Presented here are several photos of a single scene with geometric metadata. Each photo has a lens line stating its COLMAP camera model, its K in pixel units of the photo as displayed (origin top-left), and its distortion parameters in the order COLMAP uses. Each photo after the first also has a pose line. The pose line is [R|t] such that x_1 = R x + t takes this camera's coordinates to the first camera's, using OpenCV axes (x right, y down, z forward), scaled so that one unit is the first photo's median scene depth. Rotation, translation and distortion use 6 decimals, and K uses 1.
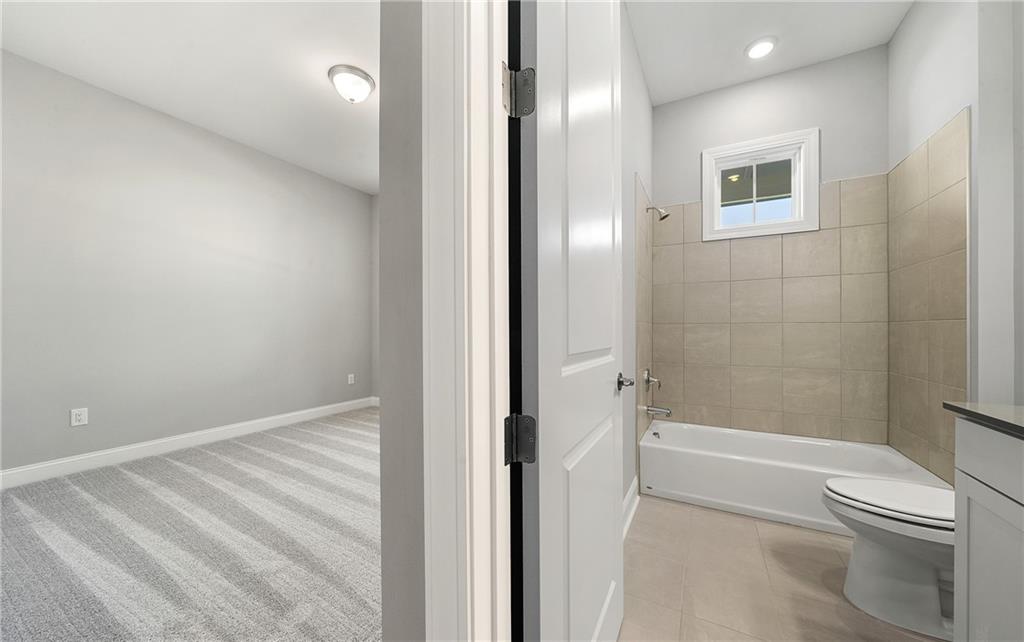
lens RADIAL K [[360.7, 0, 516.6], [0, 360.7, 333.3], [0, 0, 1]] dist [-0.002246, -0.000229]
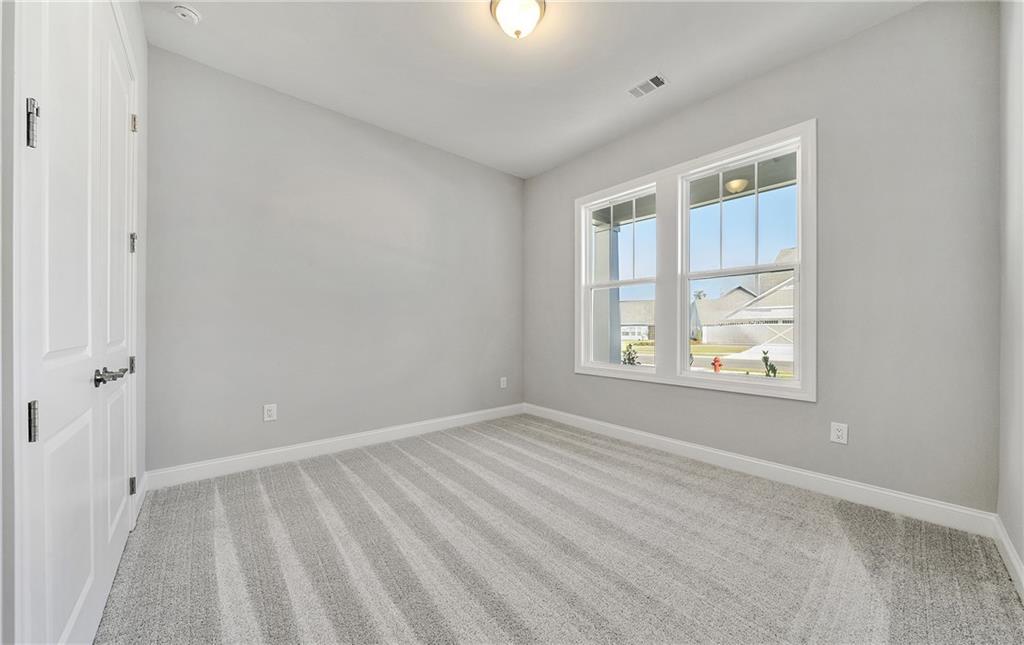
lens RADIAL K [[360.7, 0, 513.8], [0, 360.7, 331.4], [0, 0, 1]] dist [-0.002246, -0.000229]
pose [[0.933151, 0.003028, -0.359472, -0.178697], [-0.003802, 0.999992, -0.001448, -0.001267], [0.359464, 0.002718, 0.933155, 0.265353]]
